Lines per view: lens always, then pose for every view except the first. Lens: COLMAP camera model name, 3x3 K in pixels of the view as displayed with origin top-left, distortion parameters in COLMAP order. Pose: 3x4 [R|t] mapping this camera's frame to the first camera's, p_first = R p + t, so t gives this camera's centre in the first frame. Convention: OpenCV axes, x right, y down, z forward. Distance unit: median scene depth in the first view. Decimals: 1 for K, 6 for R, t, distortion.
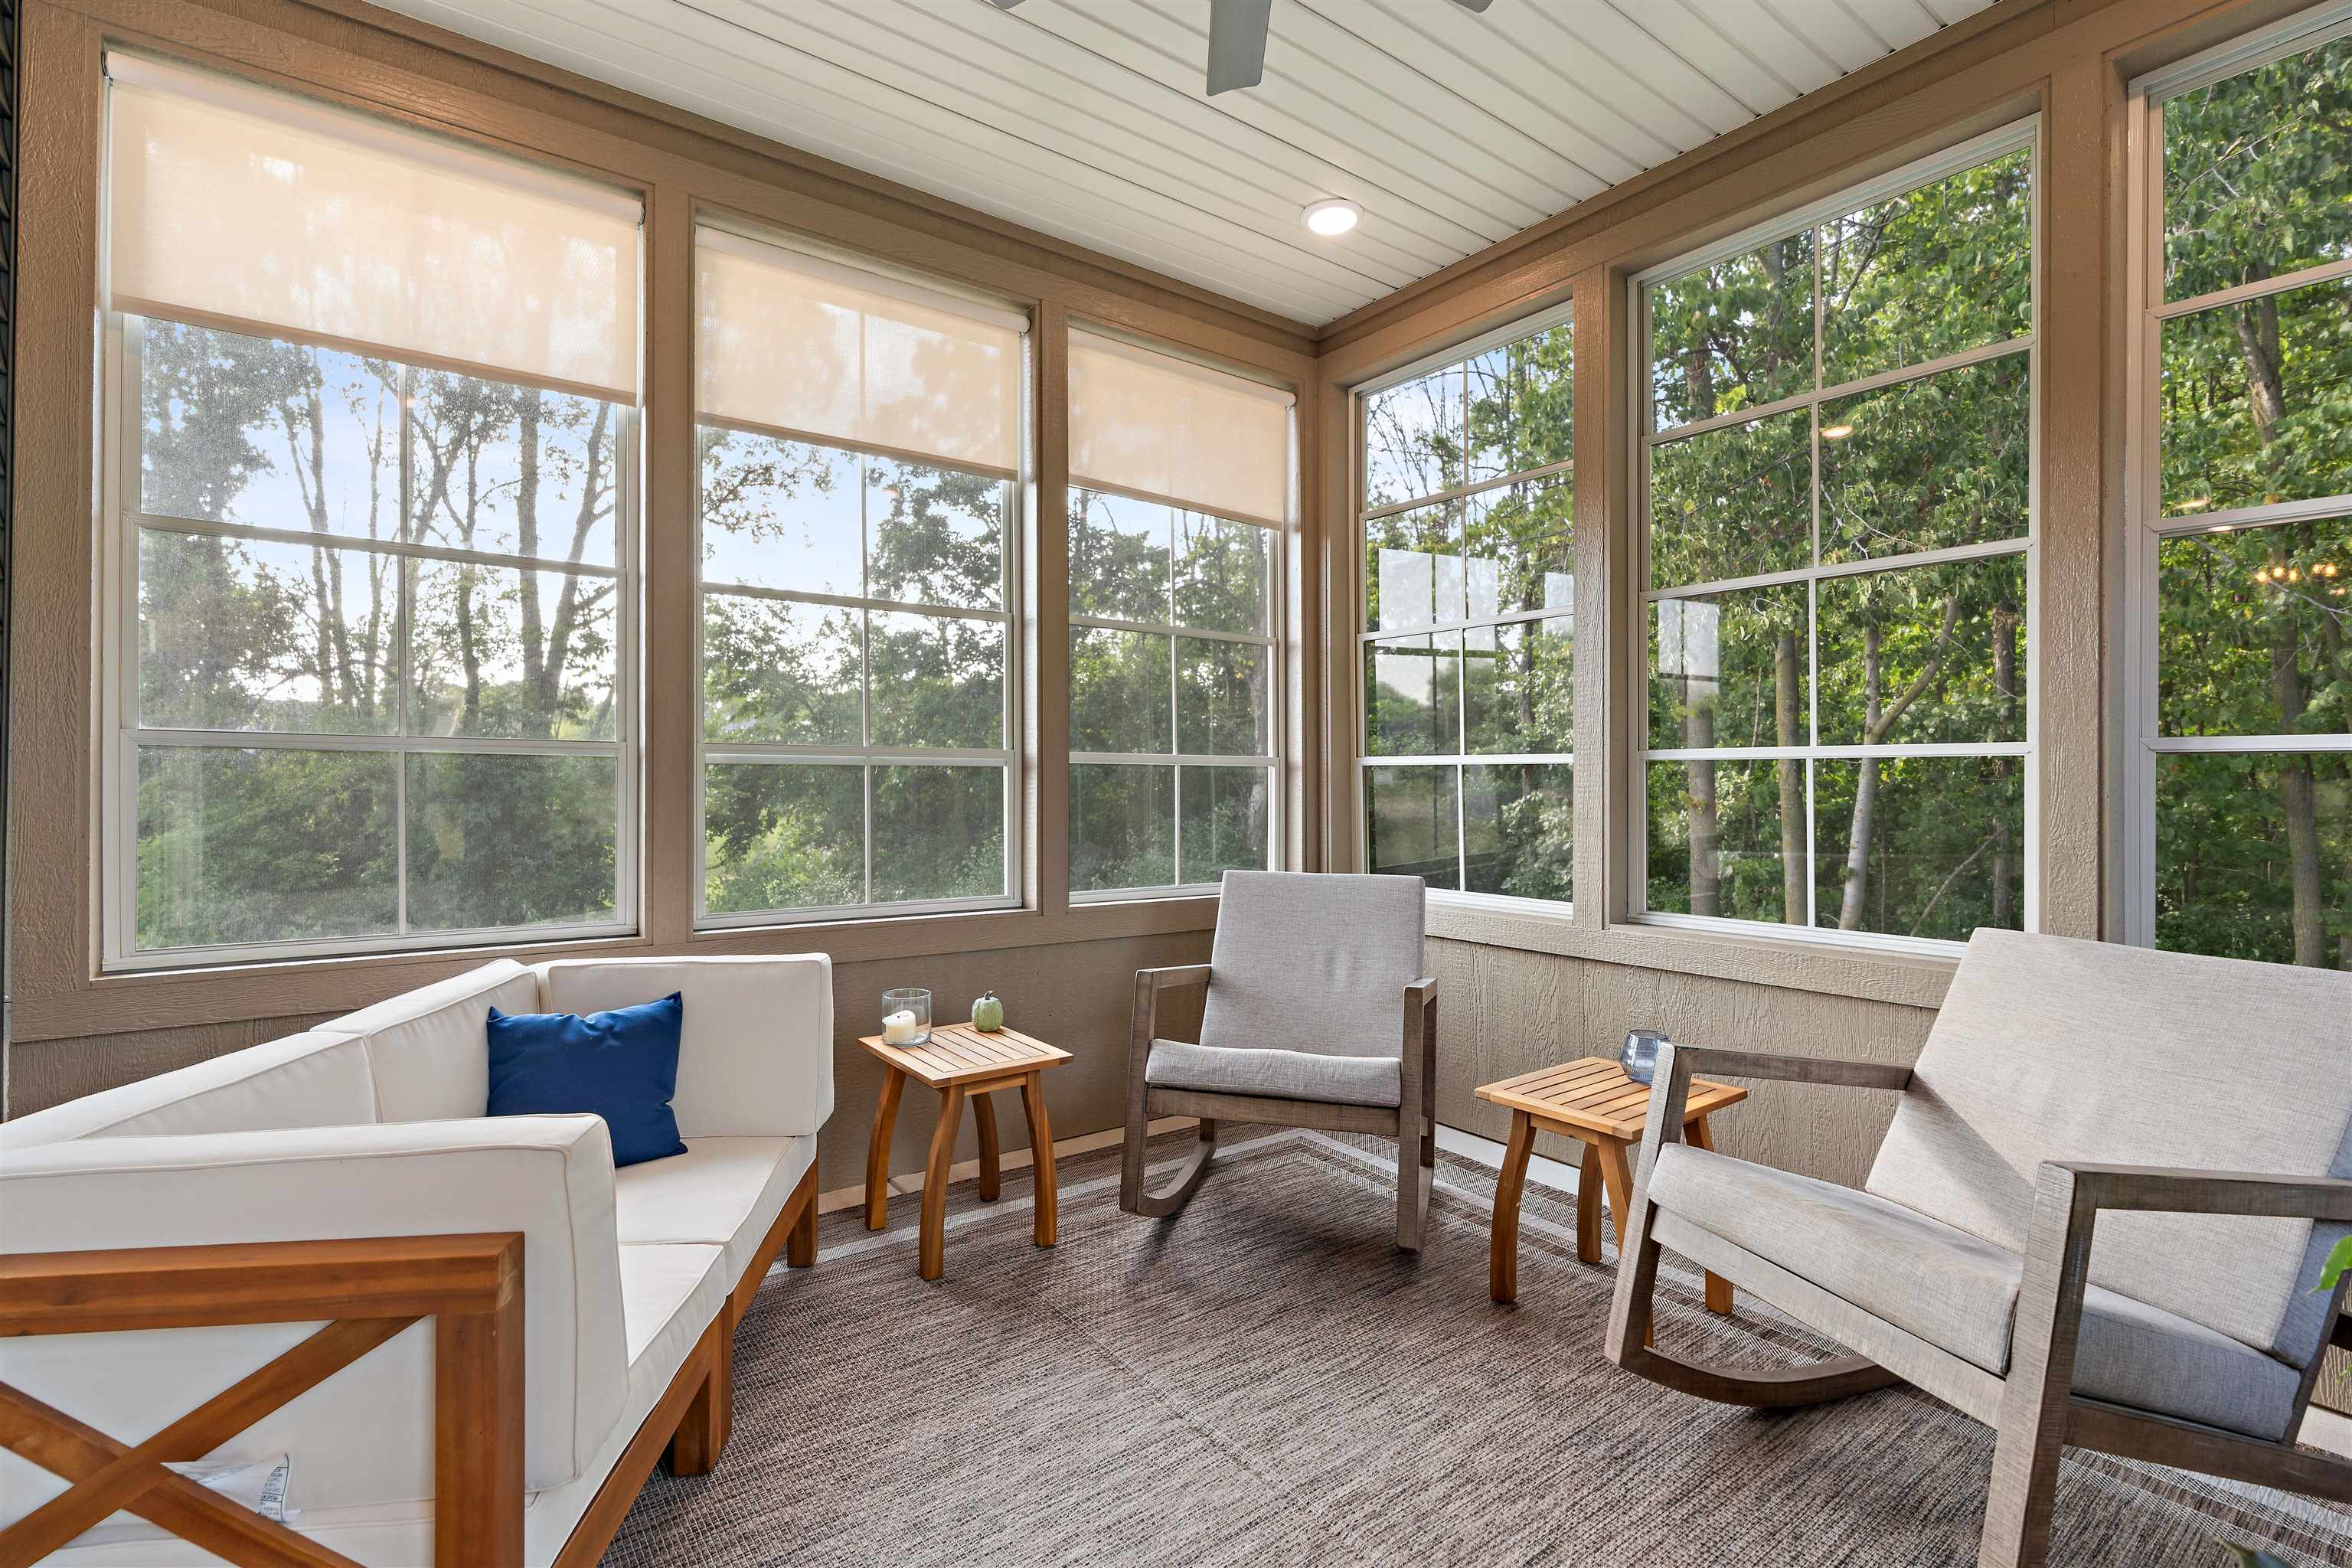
lens RADIAL K [[1062.8, 0, 1171.1], [0, 1062.8, 777.5], [0, 0, 1]] dist [-0.006765, 0.001903]
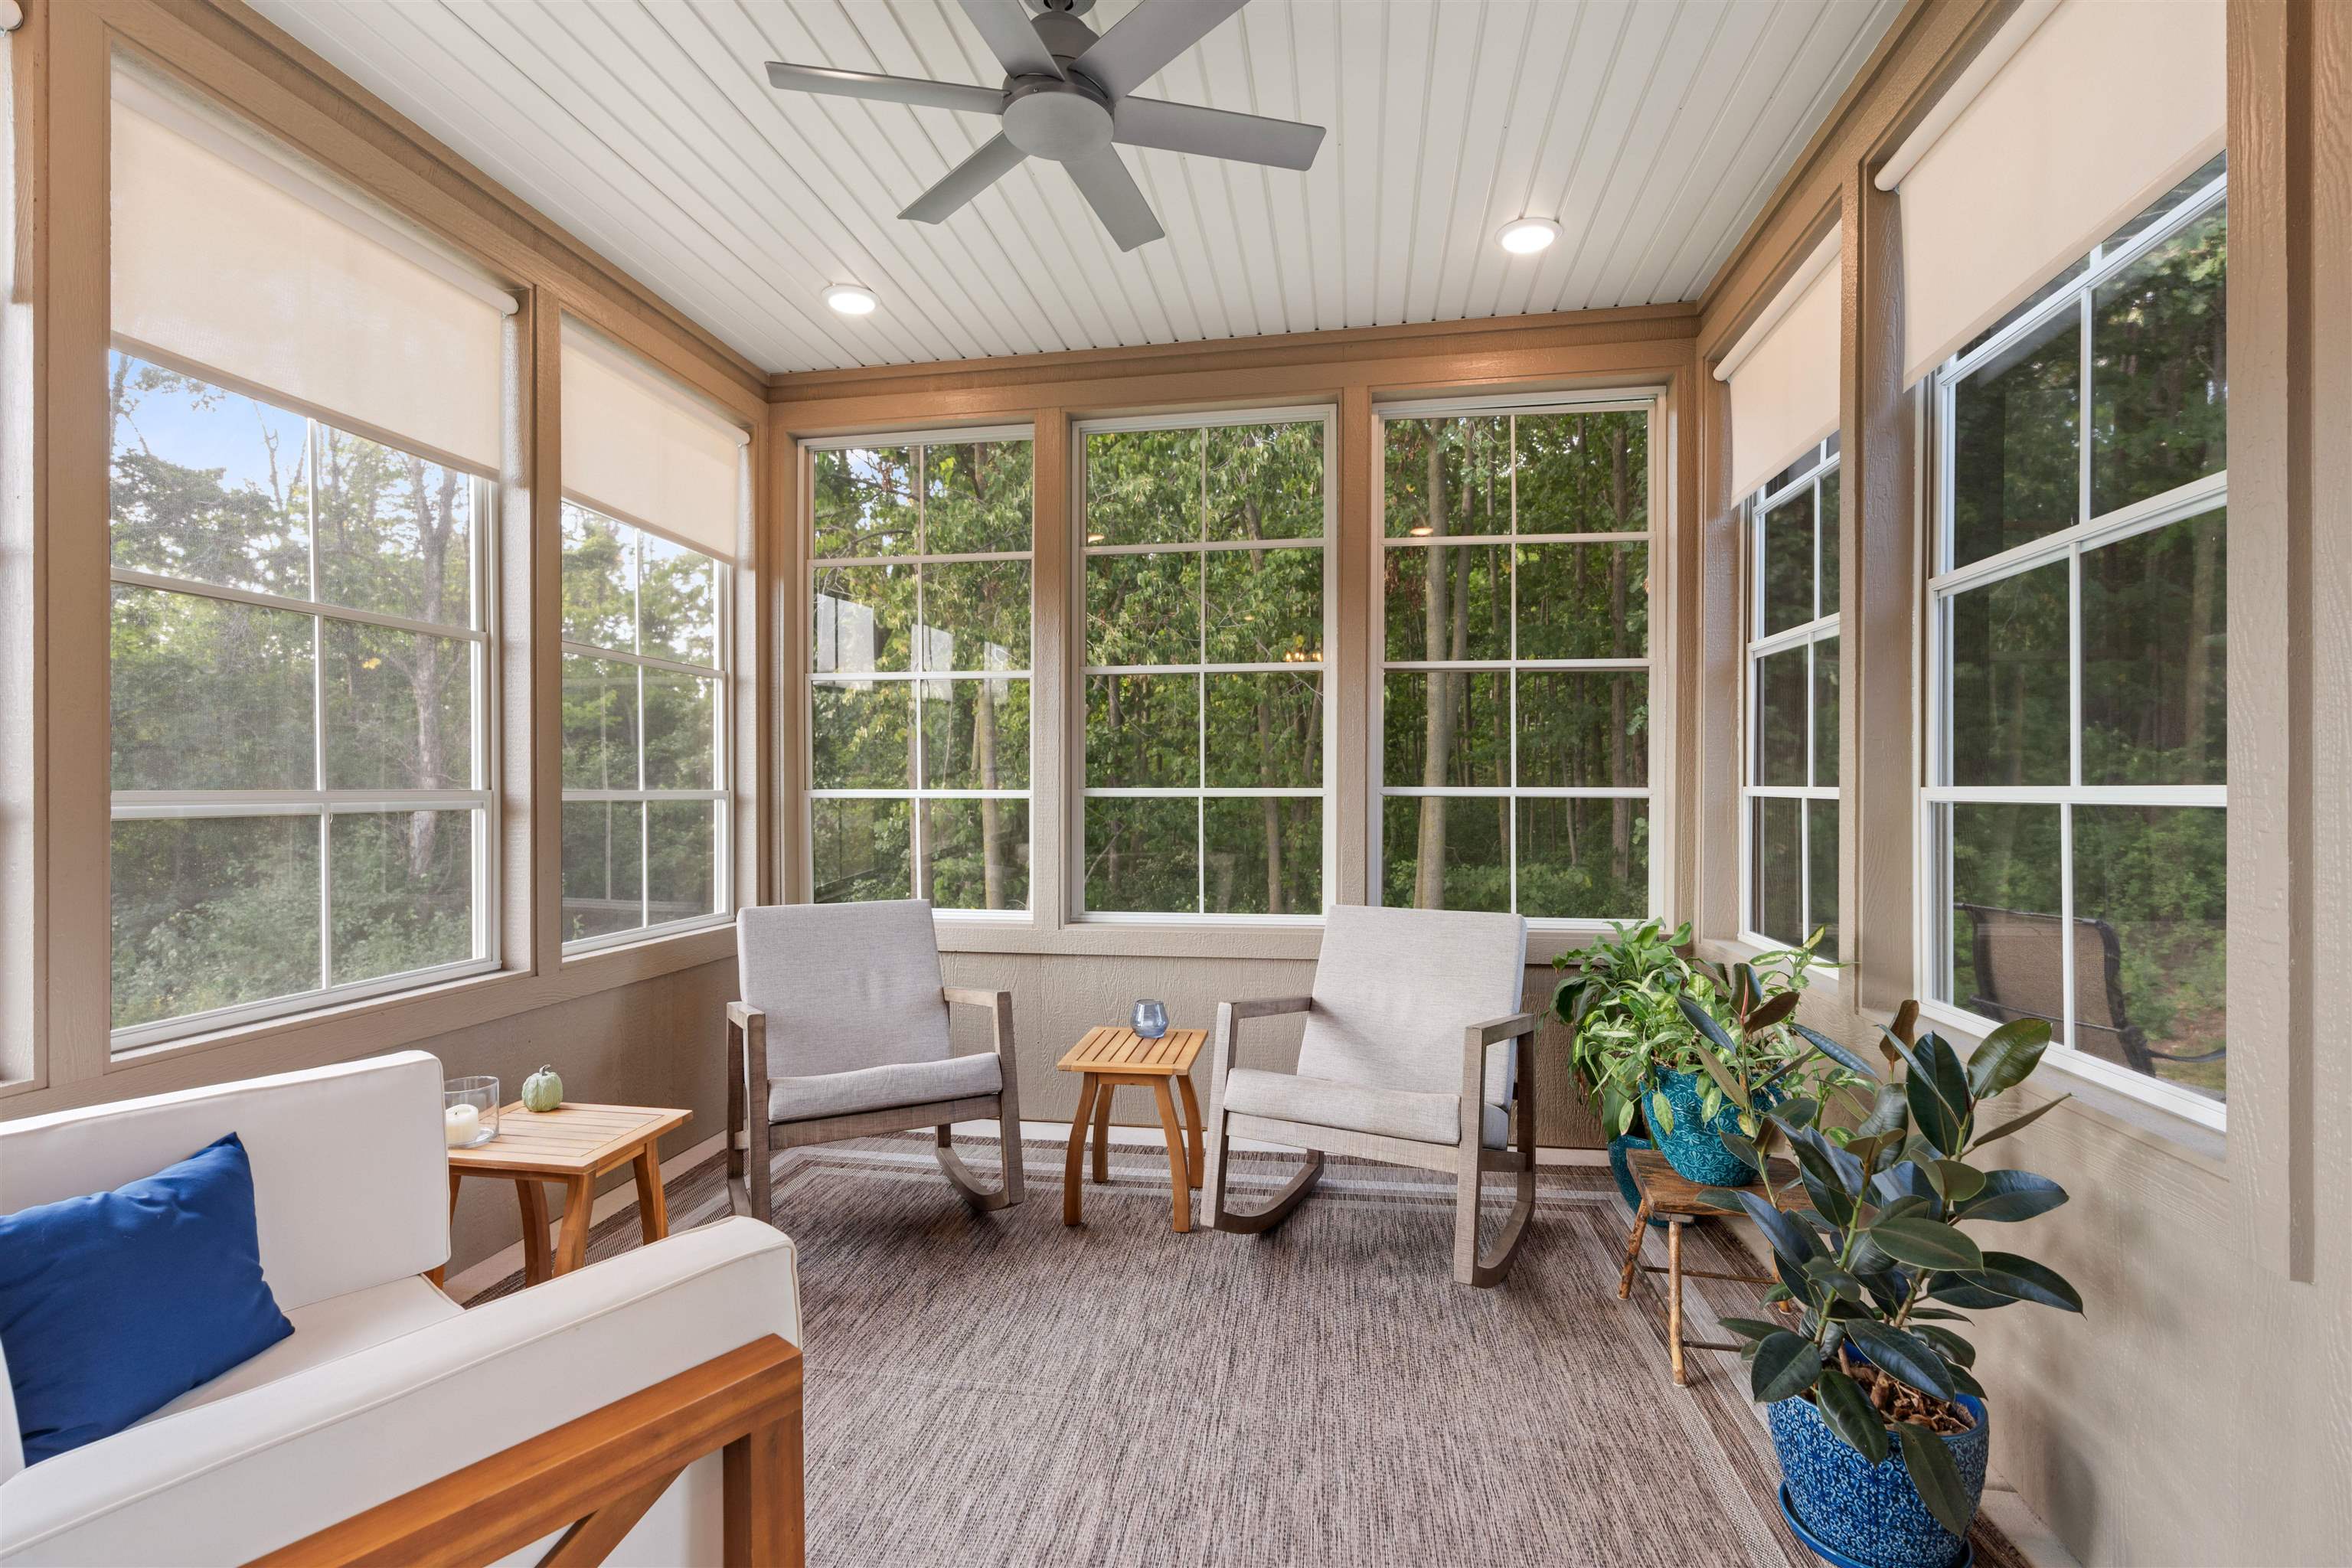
lens RADIAL K [[1062.8, 0, 1120.8], [0, 1062.8, 789.6], [0, 0, 1]] dist [-0.006765, 0.001903]
pose [[0.729537, -0.010099, 0.683867, -0.411897], [0.004143, 0.999938, 0.010346, -0.037736], [-0.683929, -0.004714, 0.729534, 0.016943]]
